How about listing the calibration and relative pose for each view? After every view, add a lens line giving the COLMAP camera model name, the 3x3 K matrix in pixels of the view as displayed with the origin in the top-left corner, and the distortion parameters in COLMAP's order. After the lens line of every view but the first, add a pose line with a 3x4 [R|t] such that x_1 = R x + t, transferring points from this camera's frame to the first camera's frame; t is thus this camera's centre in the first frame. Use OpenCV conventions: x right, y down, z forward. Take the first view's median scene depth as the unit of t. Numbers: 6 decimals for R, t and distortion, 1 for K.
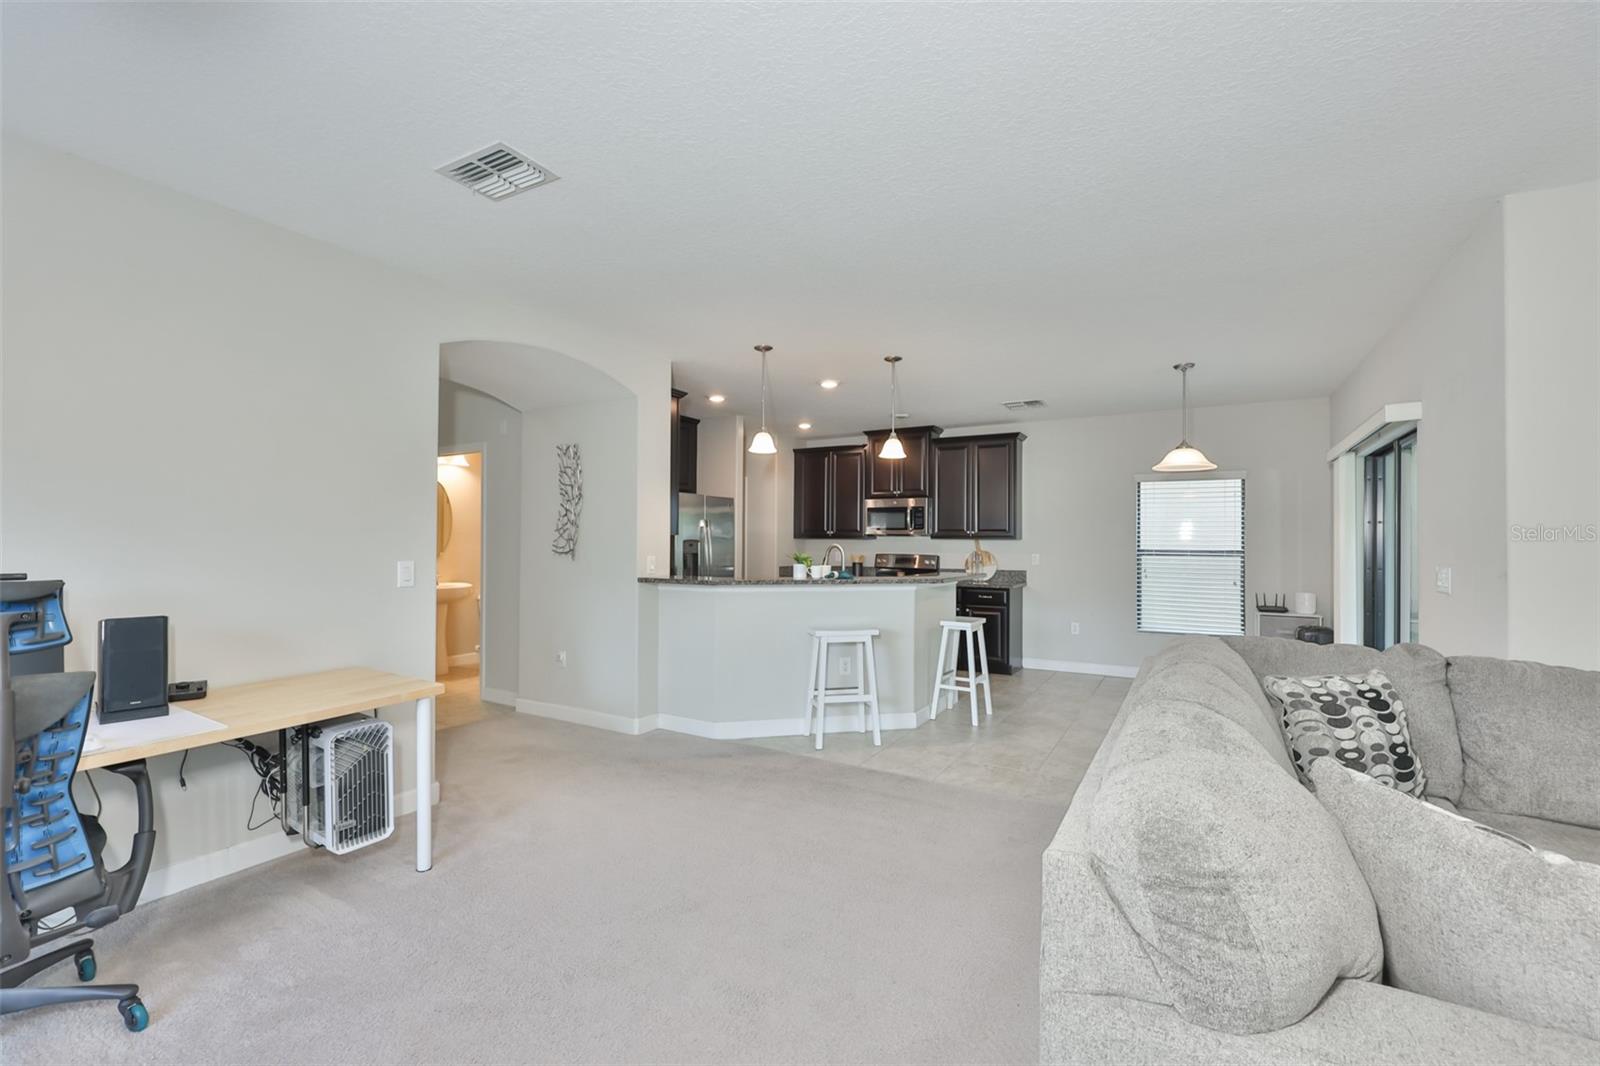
lens RADIAL K [[674.1, 0, 792.7], [0, 674.1, 533.5], [0, 0, 1]] dist [-0.002558, -0.000651]
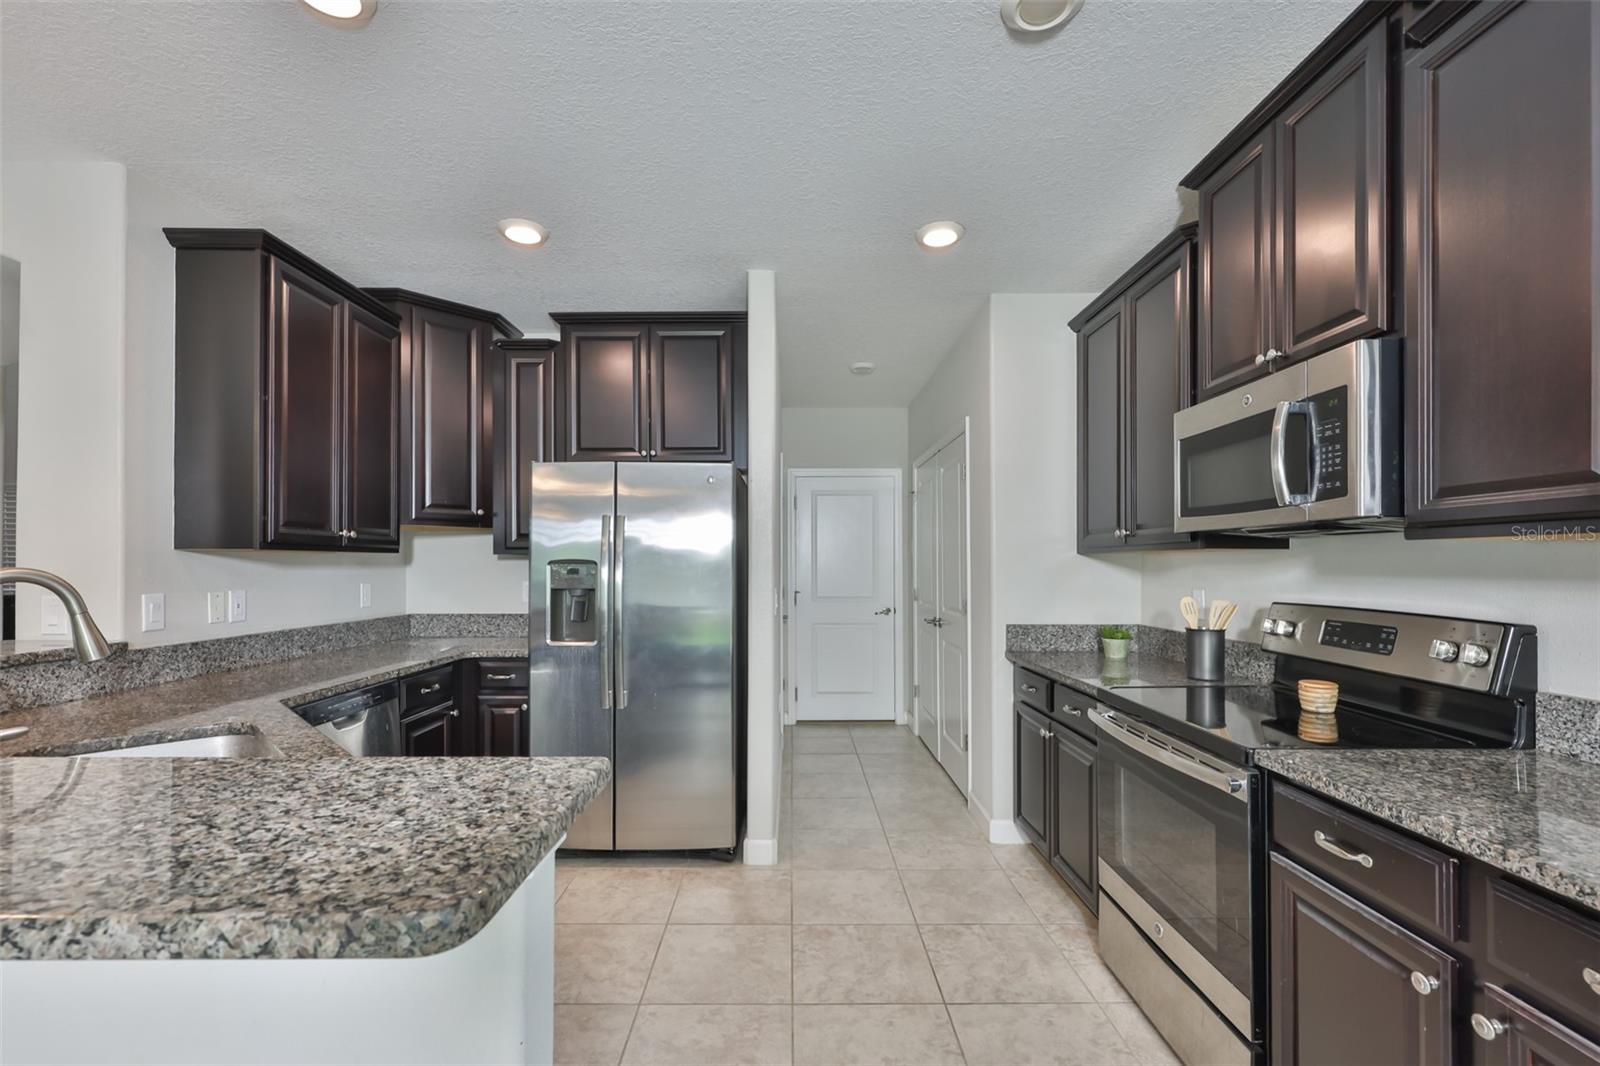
lens RADIAL K [[689.9, 0, 799.8], [0, 689.9, 559.2], [0, 0, 1]] dist [0.000311, -0.000012]
pose [[0.513426, -0.014102, -0.858018, 0.452783], [0.015283, 0.999857, -0.007288, 0.019310], [0.857998, -0.009371, 0.513568, 1.155050]]
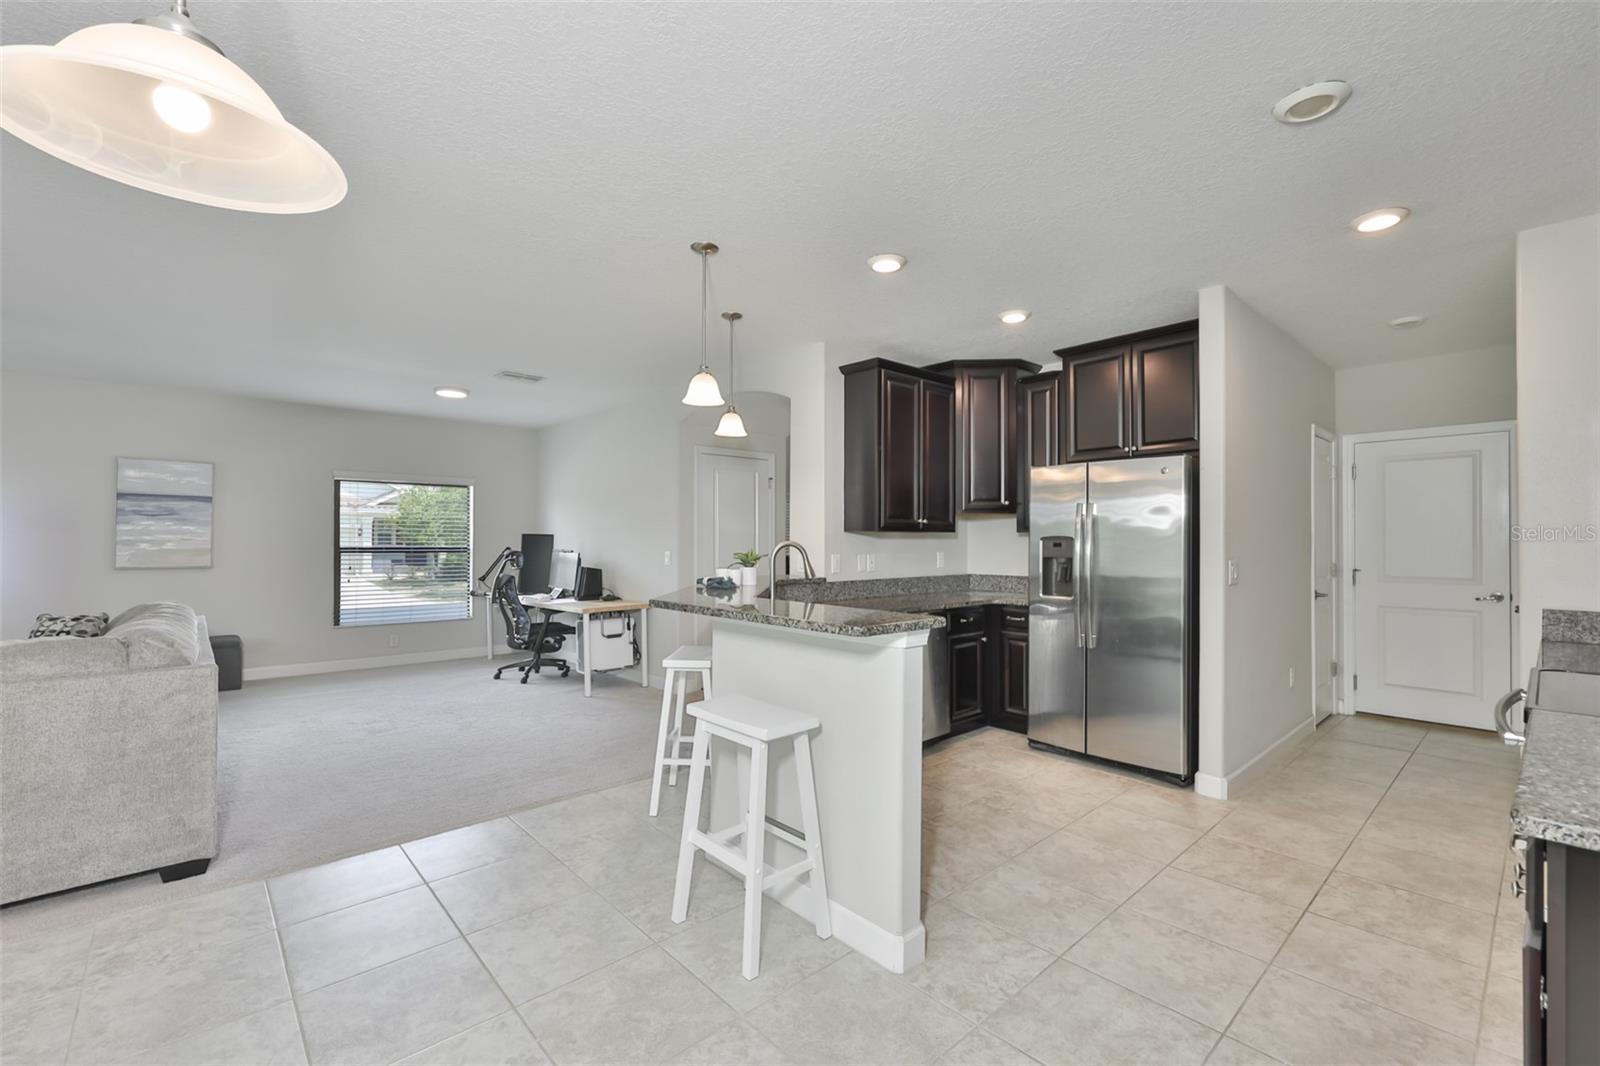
lens RADIAL K [[691.2, 0, 802.4], [0, 691.2, 540.7], [0, 0, 1]] dist [-0.002678, 0.000308]
pose [[-0.293728, -0.007164, -0.955862, 0.728933], [0.009722, 0.999898, -0.010482, 0.023470], [0.955840, -0.012372, -0.293628, 1.250466]]
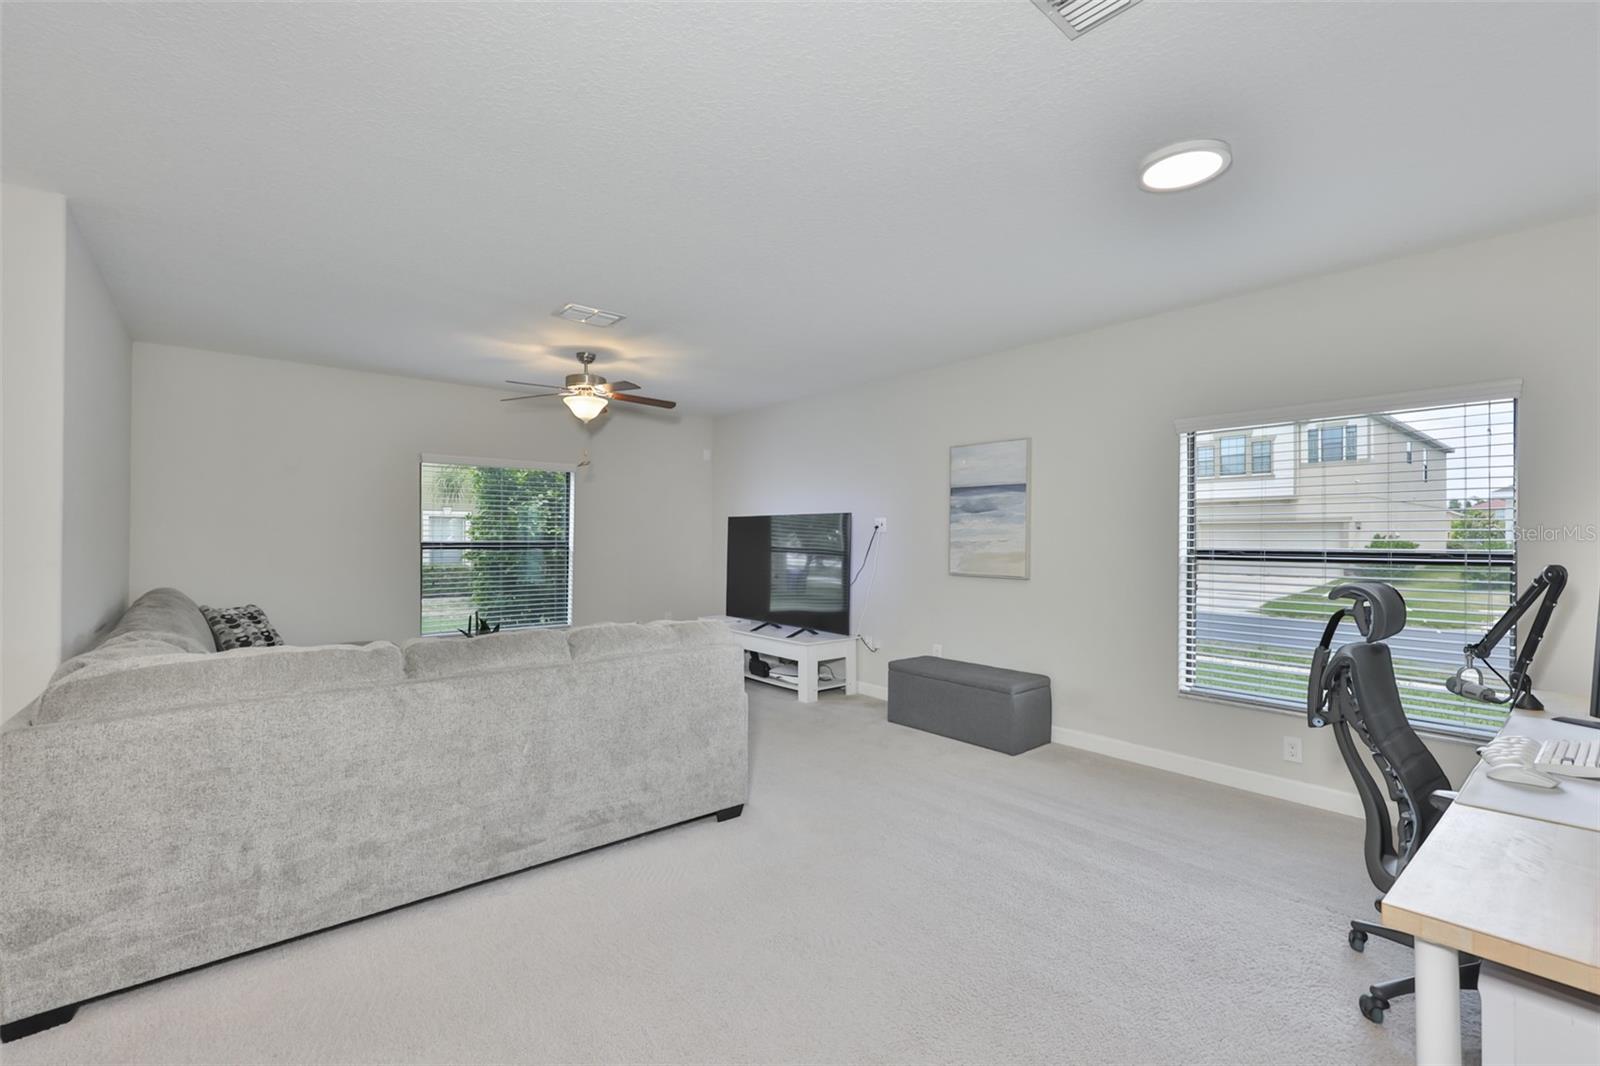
lens RADIAL K [[686.3, 0, 784.7], [0, 686.3, 539.6], [0, 0, 1]] dist [0.002429, -0.000334]
pose [[-0.939652, -0.011257, 0.341946, -0.178280], [-0.015463, 0.999835, -0.009577, 0.009378], [-0.341782, -0.014286, -0.939671, 0.828450]]
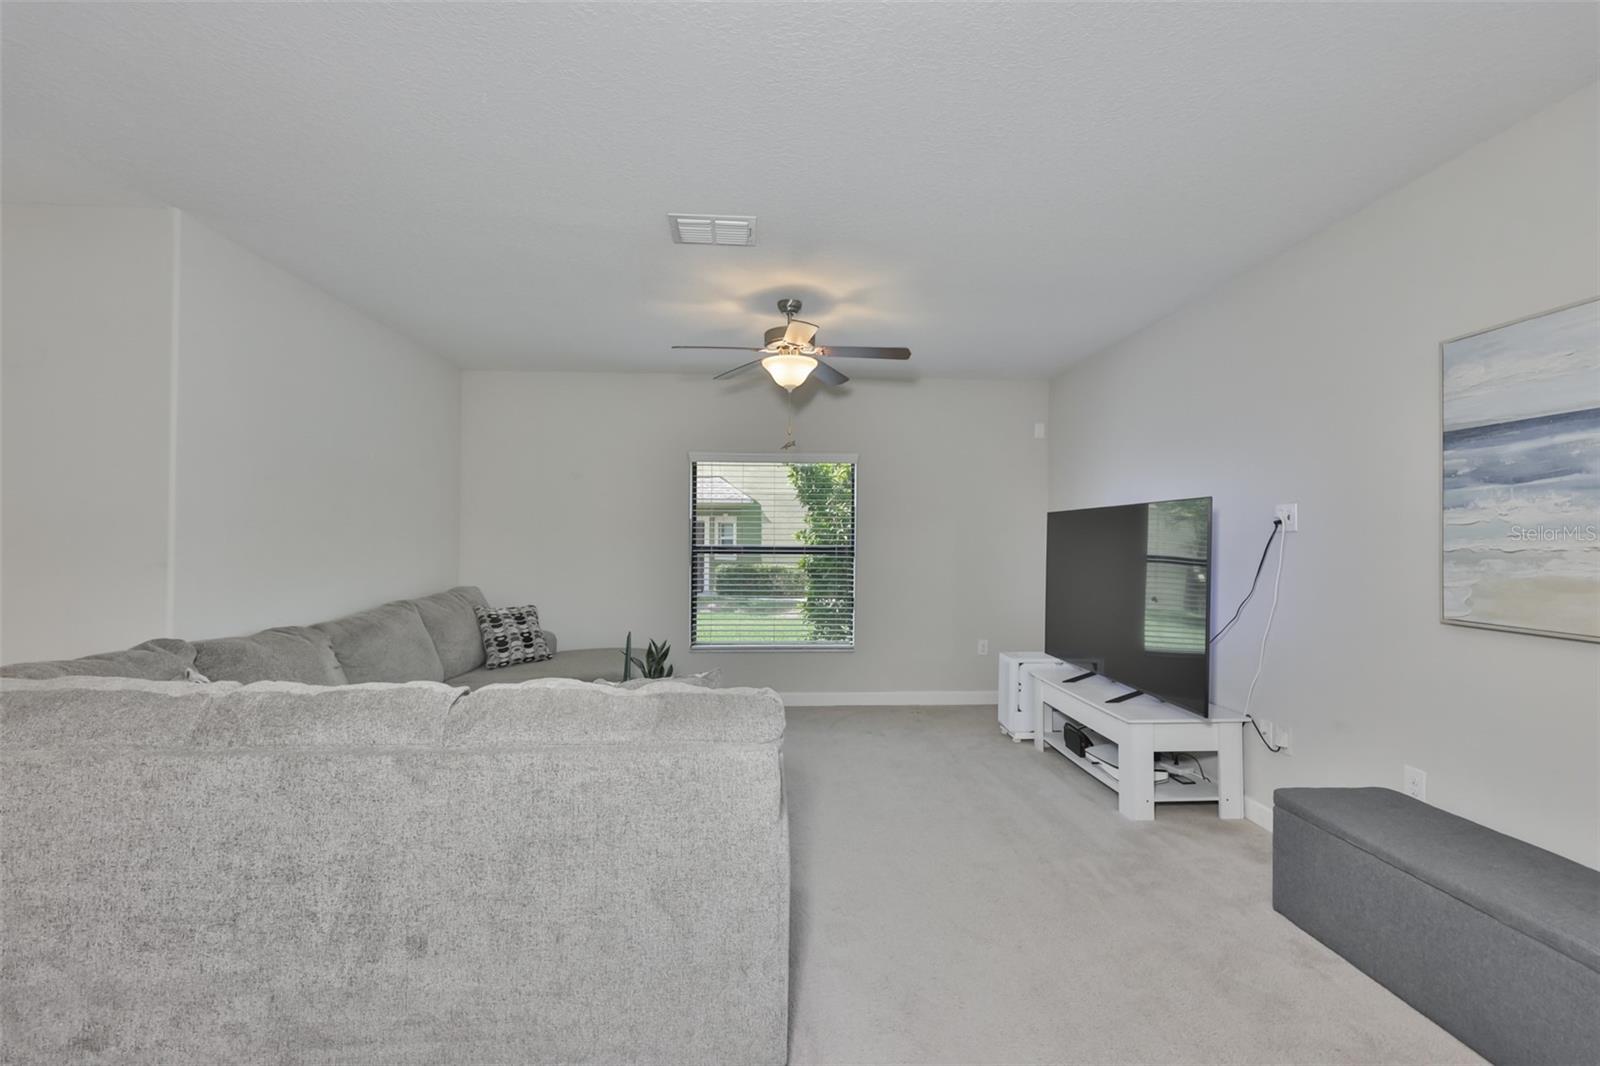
lens RADIAL K [[675.6, 0, 802.1], [0, 675.6, 531.3], [0, 0, 1]] dist [0.001182, 0.000063]
pose [[-0.559303, 0.003122, 0.828957, -0.197328], [-0.021543, 0.999600, -0.018300, 0.003809], [-0.828683, -0.028093, -0.559013, 0.396169]]
